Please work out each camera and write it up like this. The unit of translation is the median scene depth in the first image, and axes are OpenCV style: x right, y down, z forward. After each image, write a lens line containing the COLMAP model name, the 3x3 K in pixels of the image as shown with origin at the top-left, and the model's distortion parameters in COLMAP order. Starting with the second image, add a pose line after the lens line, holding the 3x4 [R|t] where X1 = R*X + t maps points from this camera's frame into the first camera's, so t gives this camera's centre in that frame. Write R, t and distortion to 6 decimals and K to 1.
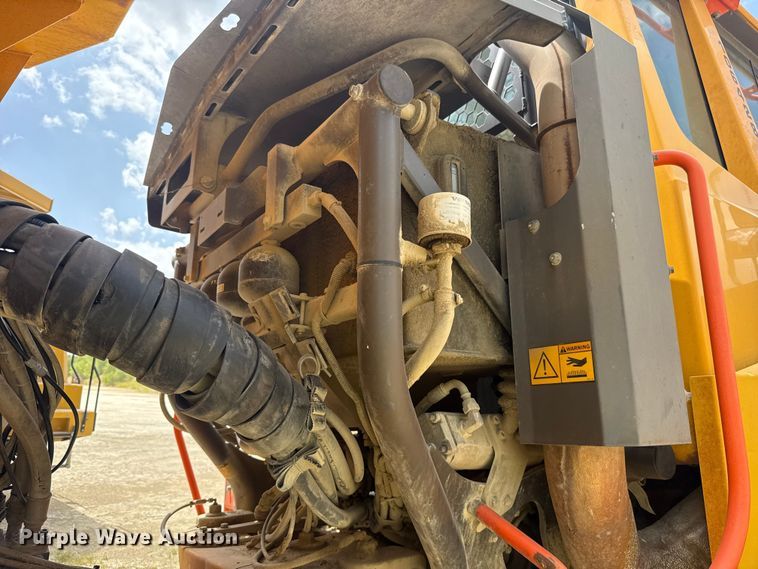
lens RADIAL K [[532.7, 0, 378.8], [0, 532.7, 289.9], [0, 0, 1]] dist [0.054430, -0.064856]
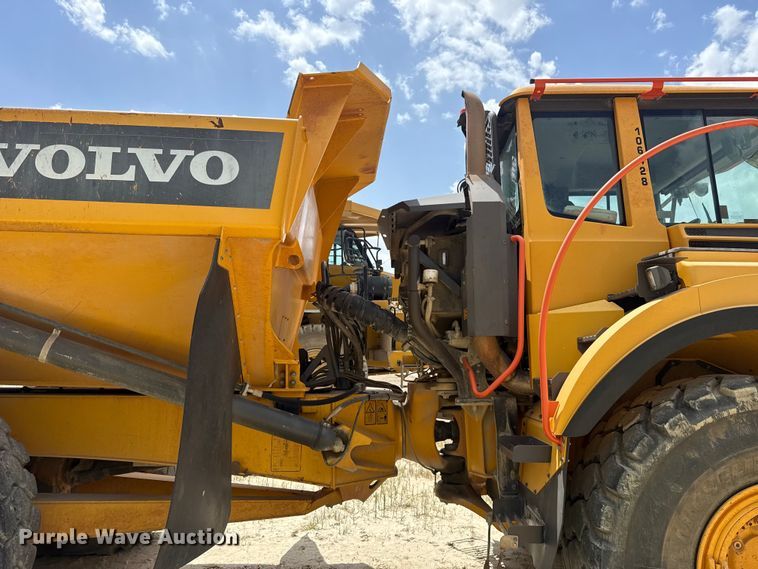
lens RADIAL K [[532.7, 0, 383.2], [0, 532.7, 285.6], [0, 0, 1]] dist [0.054430, -0.064856]
pose [[0.806642, -0.087430, -0.584538, 1.641925], [0.134164, 0.990267, 0.037026, -0.205251], [0.575612, -0.108291, 0.810521, -1.742589]]
